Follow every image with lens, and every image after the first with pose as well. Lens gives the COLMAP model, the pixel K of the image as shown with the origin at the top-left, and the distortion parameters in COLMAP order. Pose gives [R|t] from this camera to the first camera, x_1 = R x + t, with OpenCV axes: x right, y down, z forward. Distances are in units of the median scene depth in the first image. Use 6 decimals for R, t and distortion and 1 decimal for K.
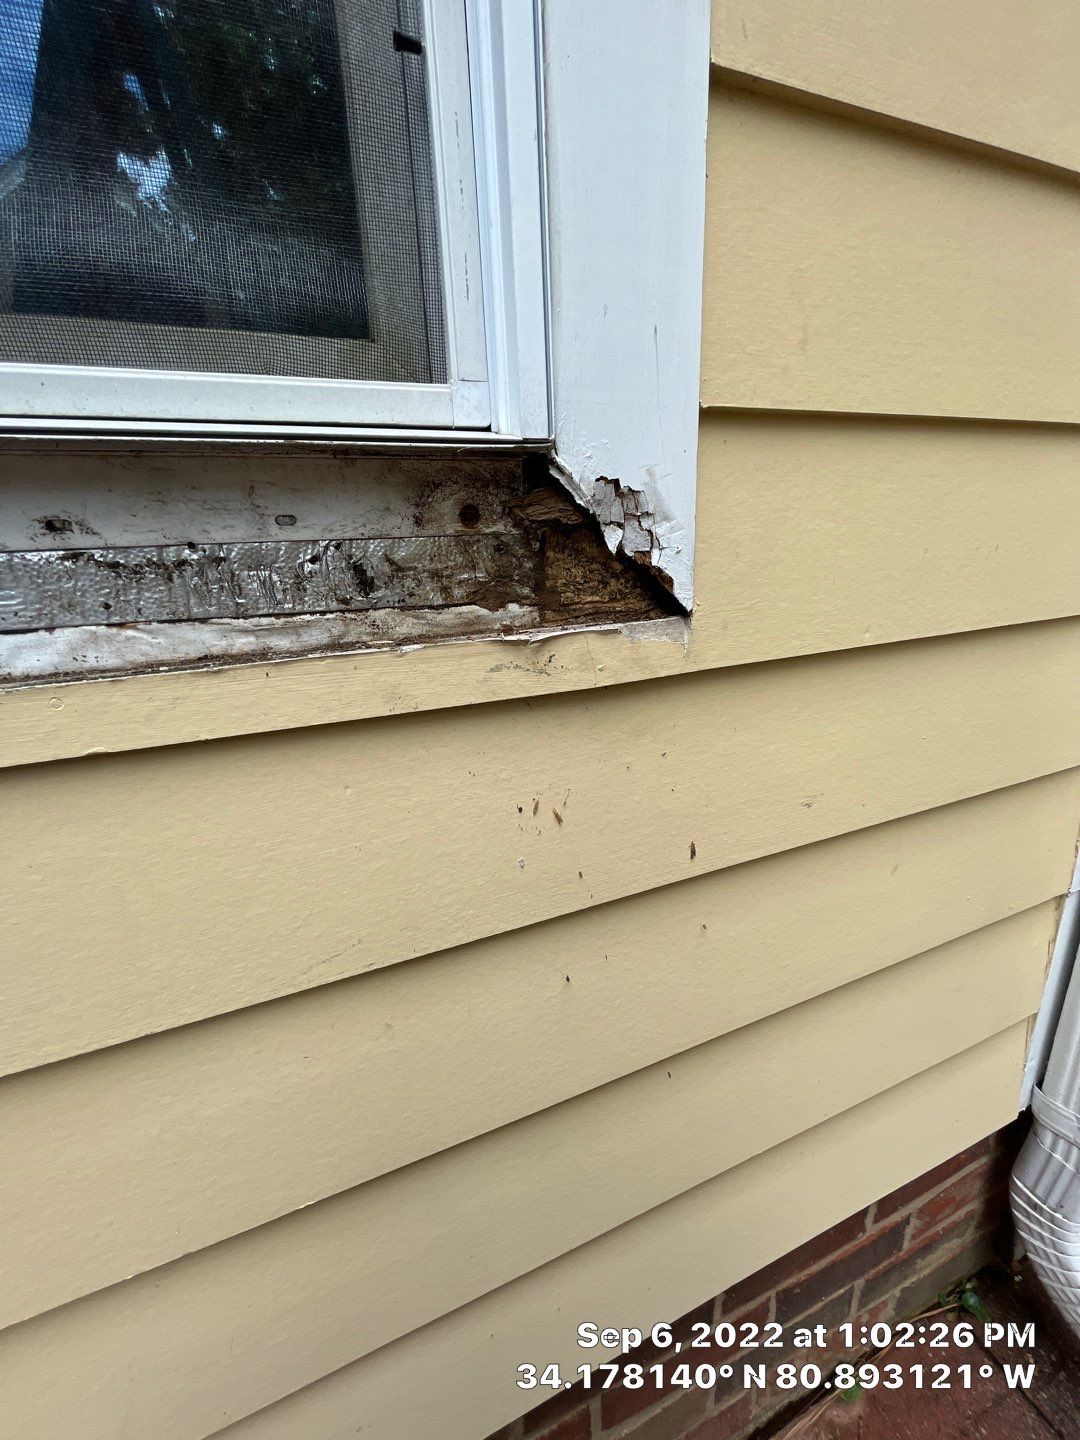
lens RADIAL K [[583.4, 0, 540.0], [0, 583.4, 720.0], [0, 0, 1]] dist [-0.001848, 0.000290]
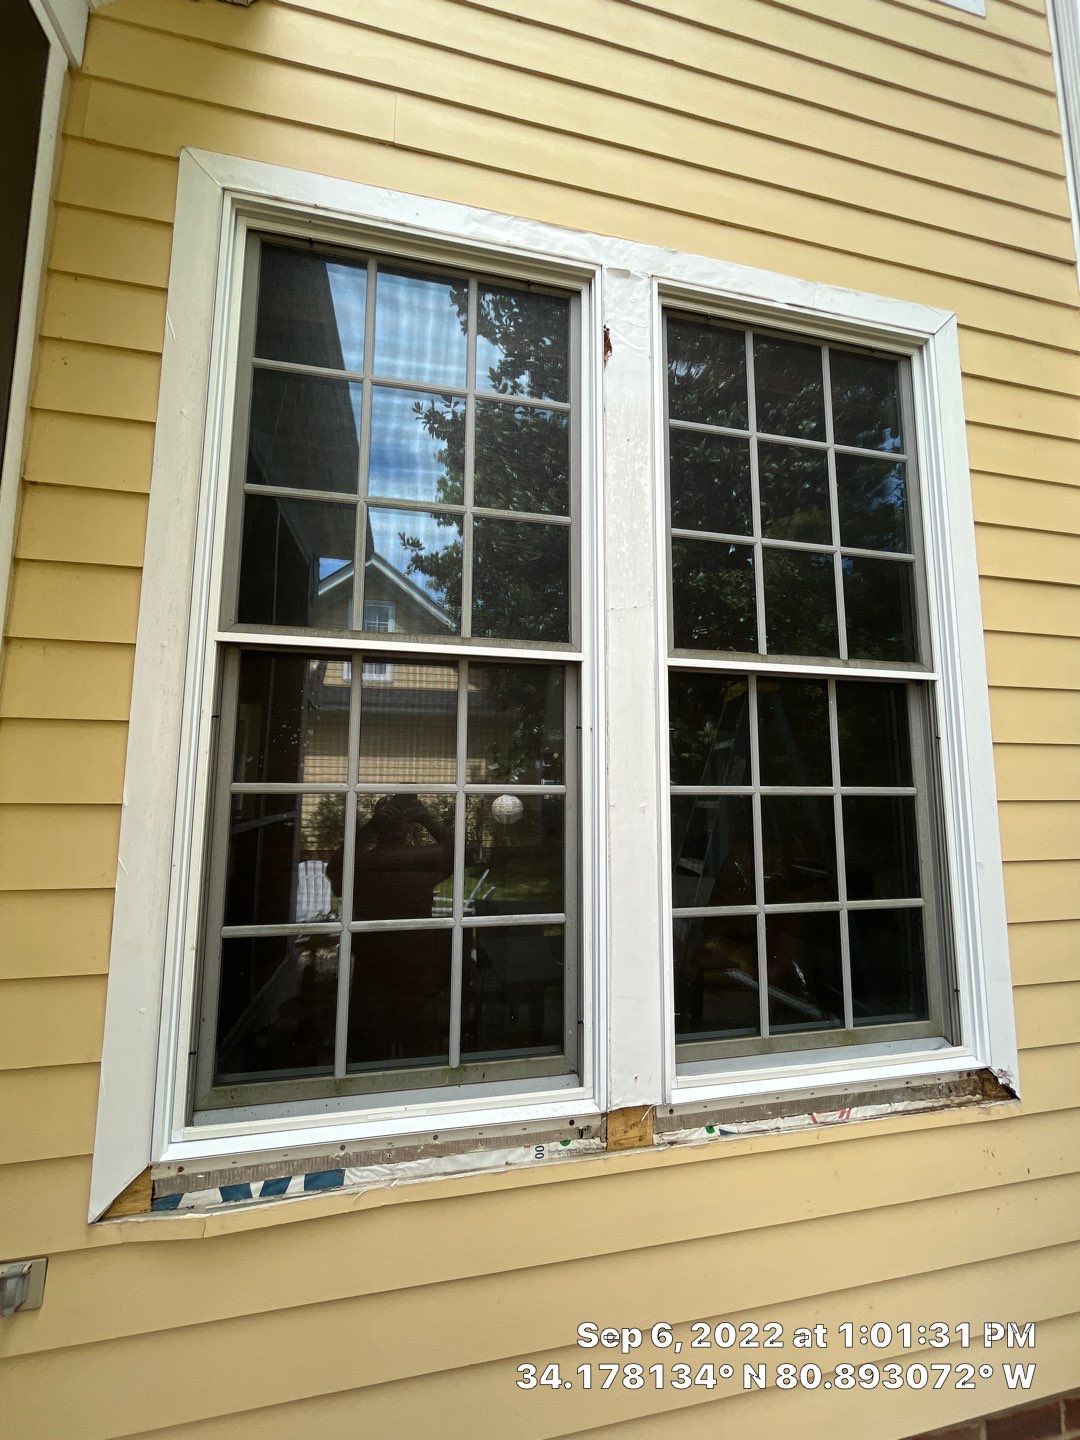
lens RADIAL K [[583.4, 0, 540.0], [0, 583.4, 720.0], [0, 0, 1]] dist [-0.001848, 0.000290]
pose [[0.985116, 0.028424, -0.169526, -2.598850], [-0.093046, 0.917428, -0.386871, -0.779112], [0.144532, 0.396886, 0.906417, -4.508417]]
